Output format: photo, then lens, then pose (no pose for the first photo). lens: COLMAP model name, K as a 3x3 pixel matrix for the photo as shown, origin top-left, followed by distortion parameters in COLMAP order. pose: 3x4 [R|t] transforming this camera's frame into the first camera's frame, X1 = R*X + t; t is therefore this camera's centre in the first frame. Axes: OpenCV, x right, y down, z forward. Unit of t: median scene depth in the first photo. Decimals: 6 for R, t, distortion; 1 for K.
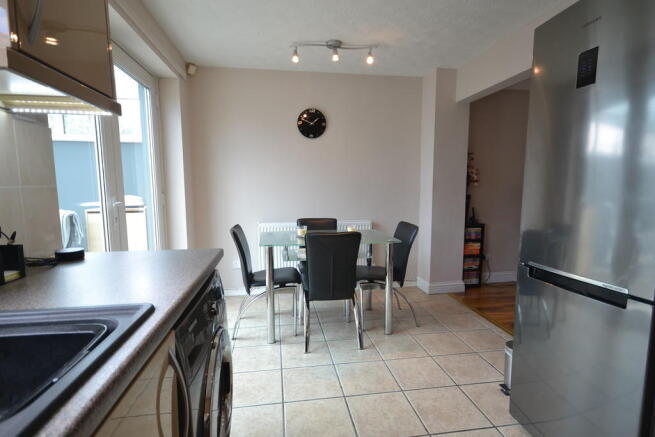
lens RADIAL K [[332.4, 0, 329.1], [0, 332.4, 220.3], [0, 0, 1]] dist [-0.000225, 0.000332]
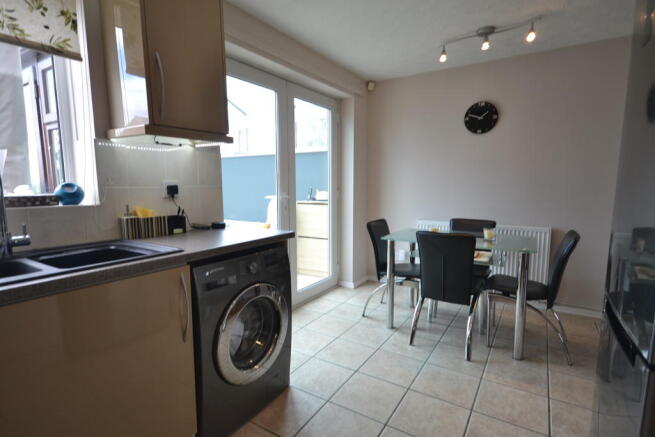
lens RADIAL K [[332.4, 0, 328.4], [0, 332.4, 220.0], [0, 0, 1]] dist [-0.000225, 0.000332]
pose [[0.747969, 0.070095, -0.660022, 0.337521], [-0.066628, 0.997314, 0.030409, -0.006325], [0.660381, 0.021231, 0.750631, 0.030500]]
